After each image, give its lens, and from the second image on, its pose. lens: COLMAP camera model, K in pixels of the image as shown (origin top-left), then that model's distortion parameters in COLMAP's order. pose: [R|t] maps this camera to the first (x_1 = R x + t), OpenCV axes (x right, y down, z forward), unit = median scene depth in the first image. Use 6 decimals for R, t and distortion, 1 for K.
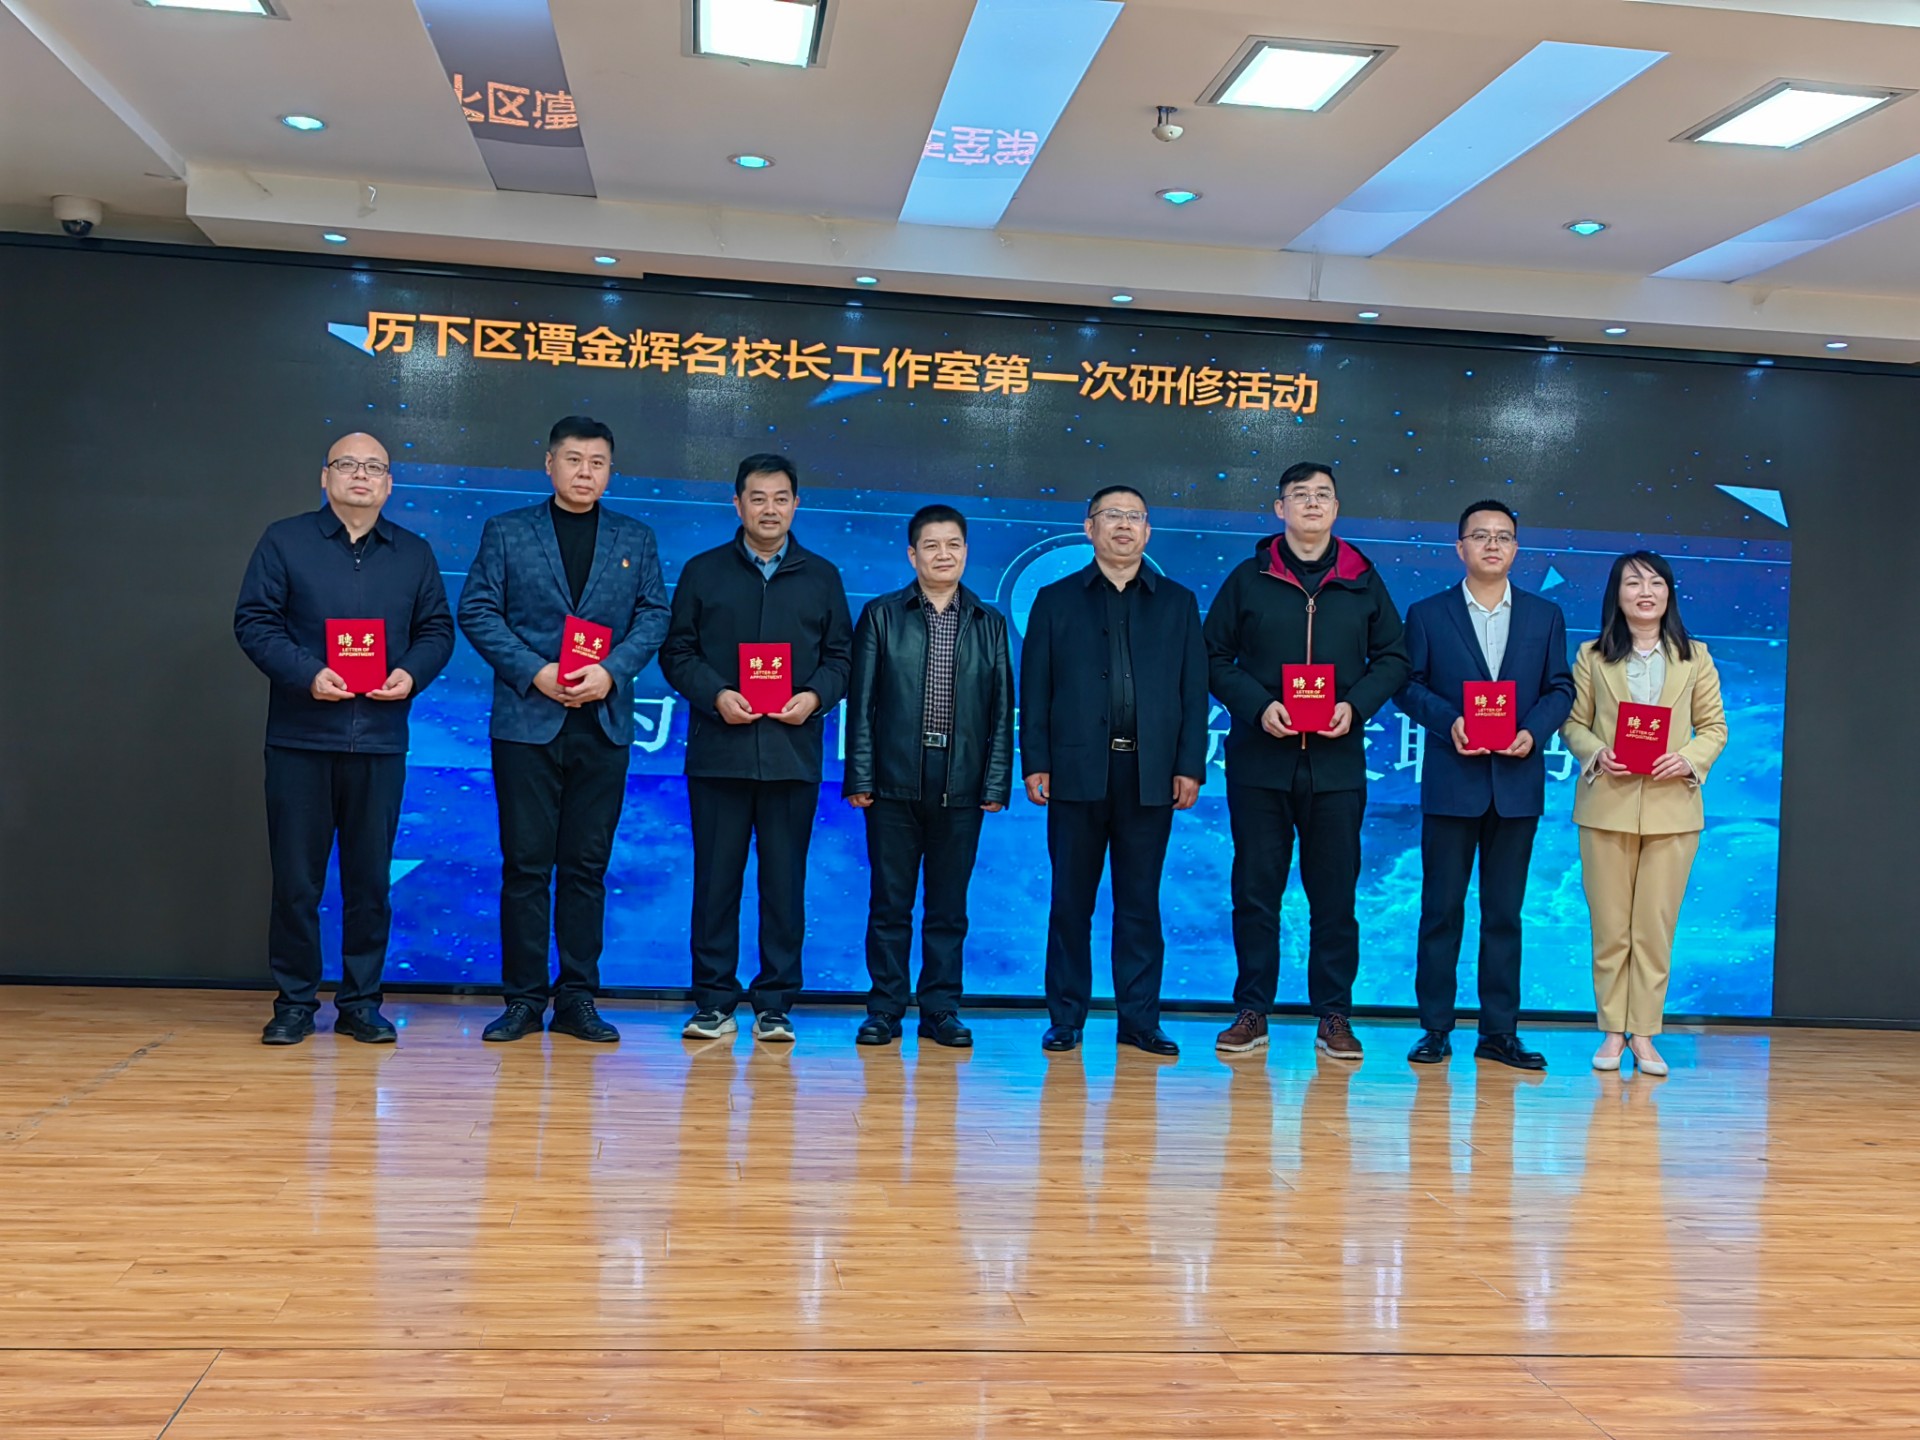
lens RADIAL K [[2048.6, 0, 944.6], [0, 2048.6, 715.8], [0, 0, 1]] dist [0.043038, 0.000000]
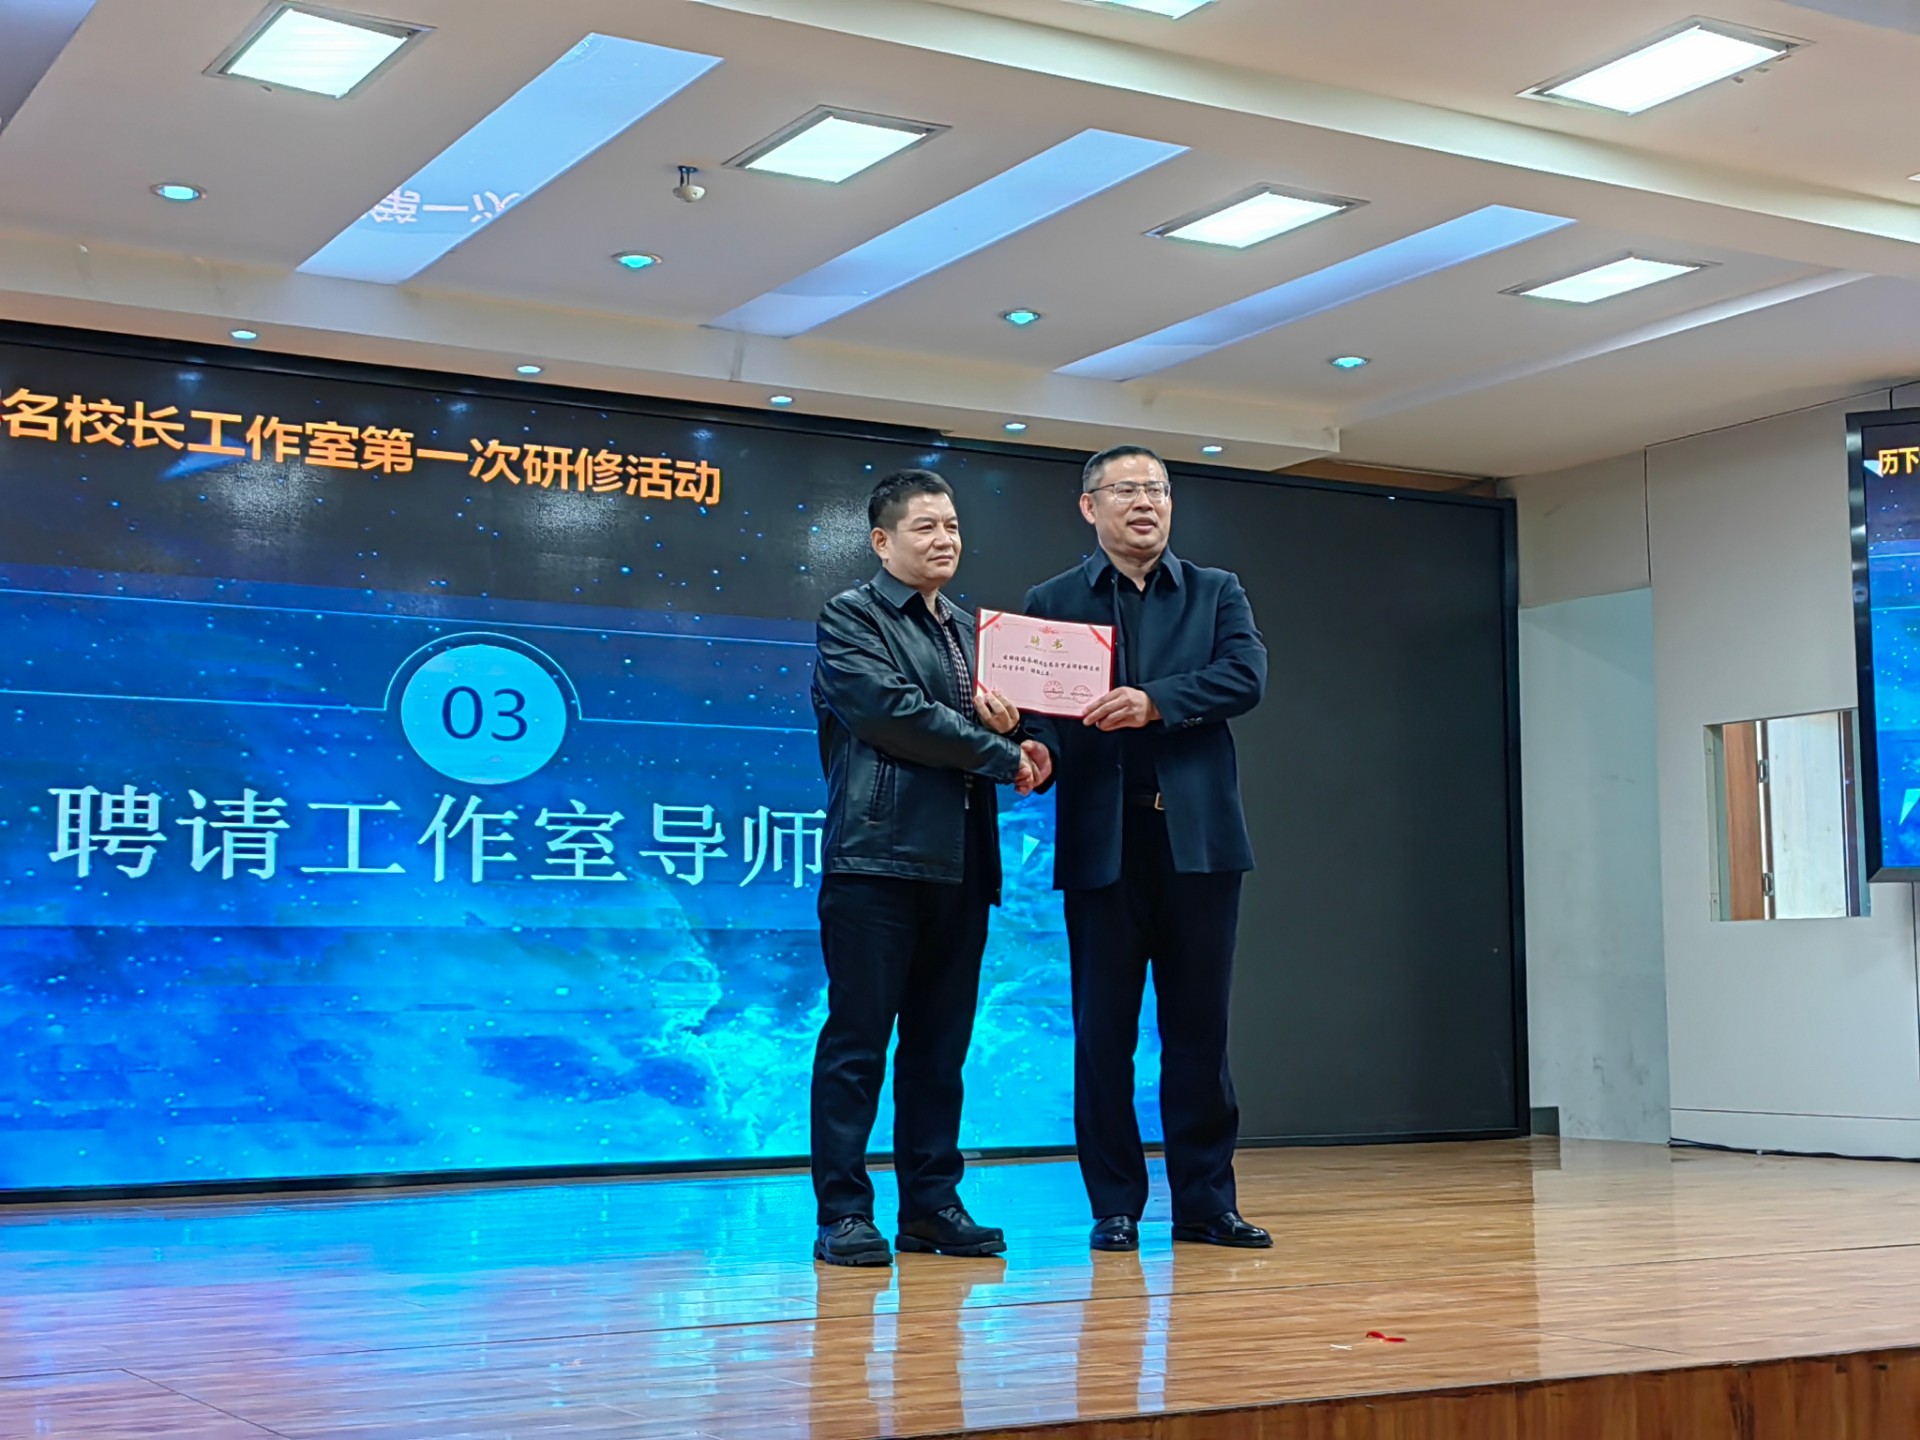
lens RADIAL K [[2740.1, 0, 951.1], [0, 2740.1, 721.7], [0, 0, 1]] dist [0.050576, 0.000000]
pose [[0.919696, -0.010295, 0.392496, -0.209776], [0.045782, 0.995649, -0.081163, 0.053916], [-0.389953, 0.092614, 0.916166, -0.150675]]
